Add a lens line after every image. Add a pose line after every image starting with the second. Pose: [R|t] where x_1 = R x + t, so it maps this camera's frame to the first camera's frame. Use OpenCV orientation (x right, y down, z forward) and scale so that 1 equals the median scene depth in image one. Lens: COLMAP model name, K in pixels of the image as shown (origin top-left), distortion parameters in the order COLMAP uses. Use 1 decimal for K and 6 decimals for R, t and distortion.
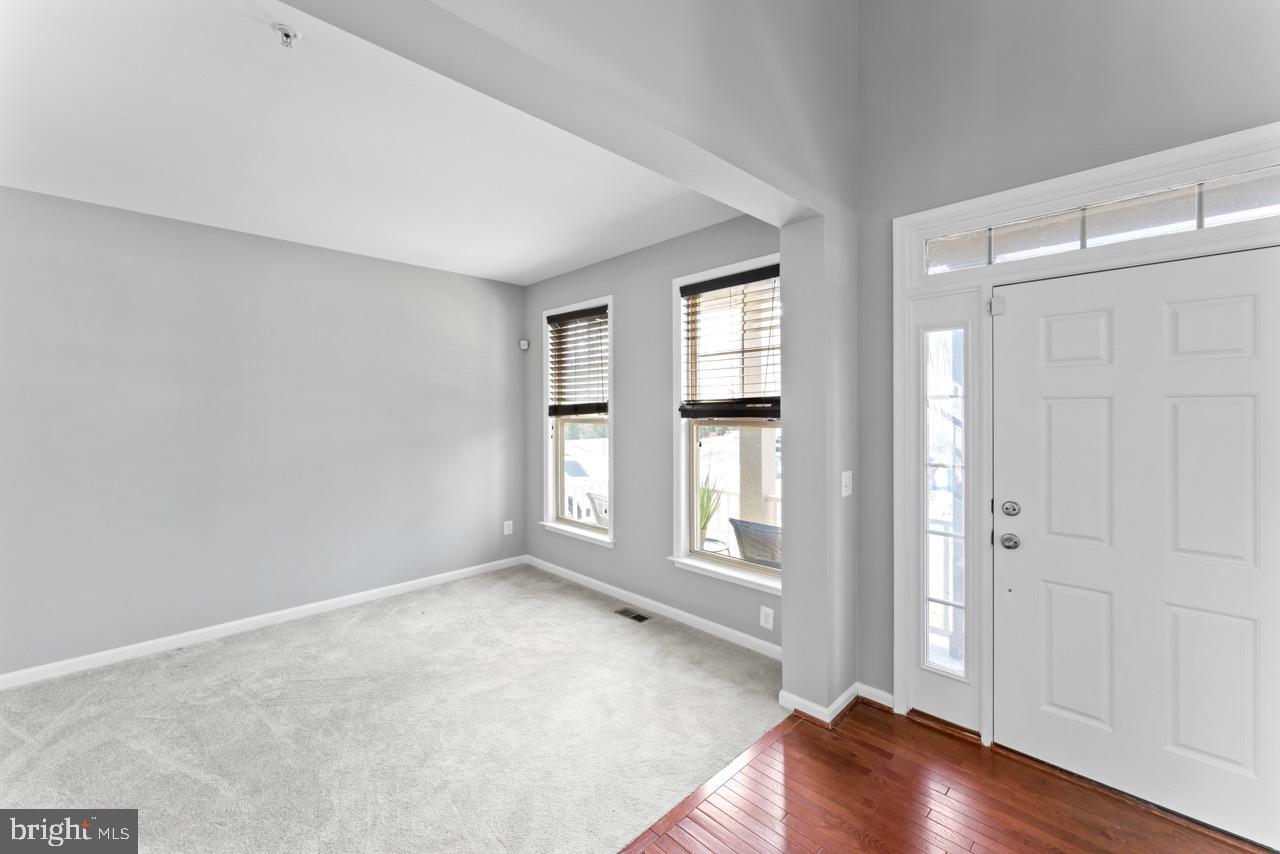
lens RADIAL K [[532.1, 0, 638.1], [0, 532.1, 417.0], [0, 0, 1]] dist [-0.000750, -0.000070]
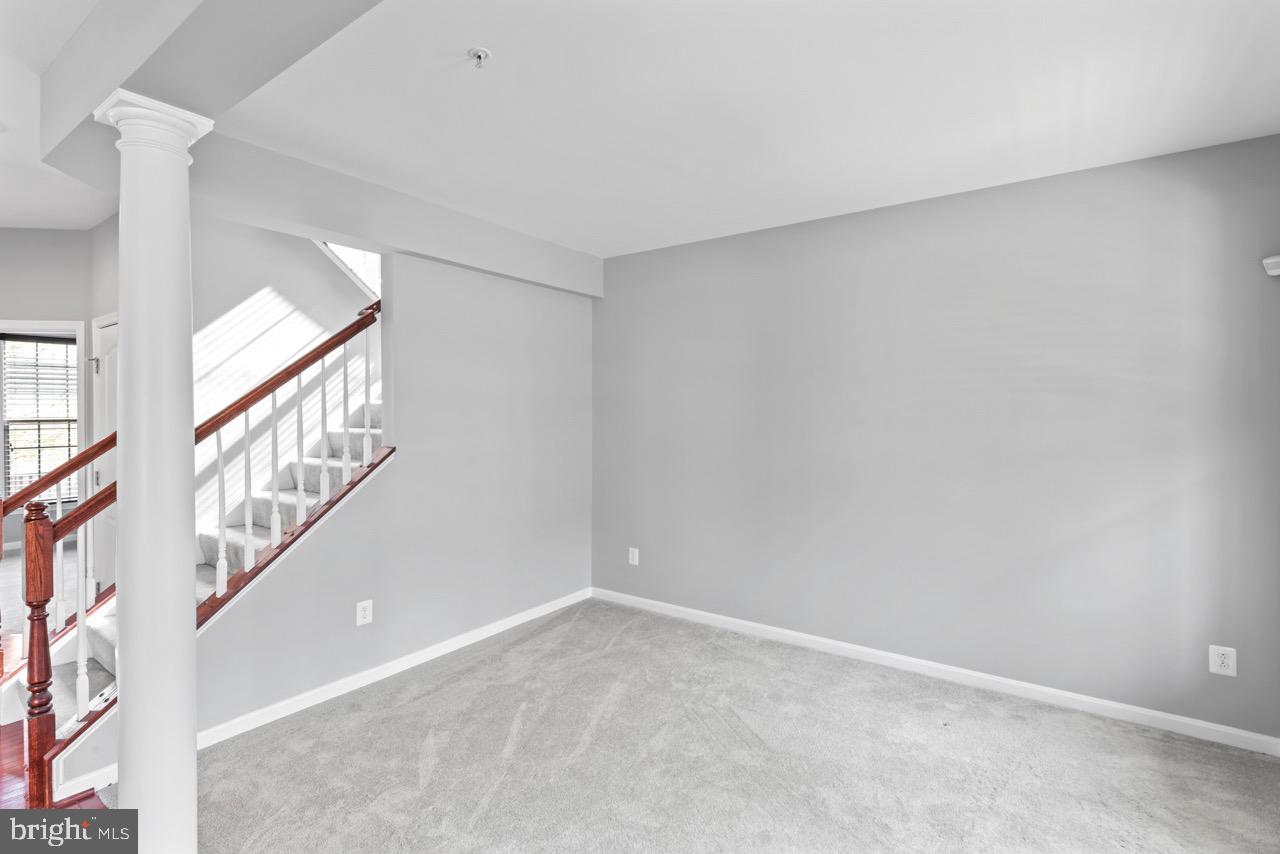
lens RADIAL K [[602.4, 0, 633.9], [0, 602.4, 423.3], [0, 0, 1]] dist [-0.001138, -0.000166]
pose [[0.147726, 0.021183, -0.988801, 0.273497], [-0.009785, 0.999753, 0.019956, -0.011287], [0.988980, 0.006728, 0.147897, 0.541416]]
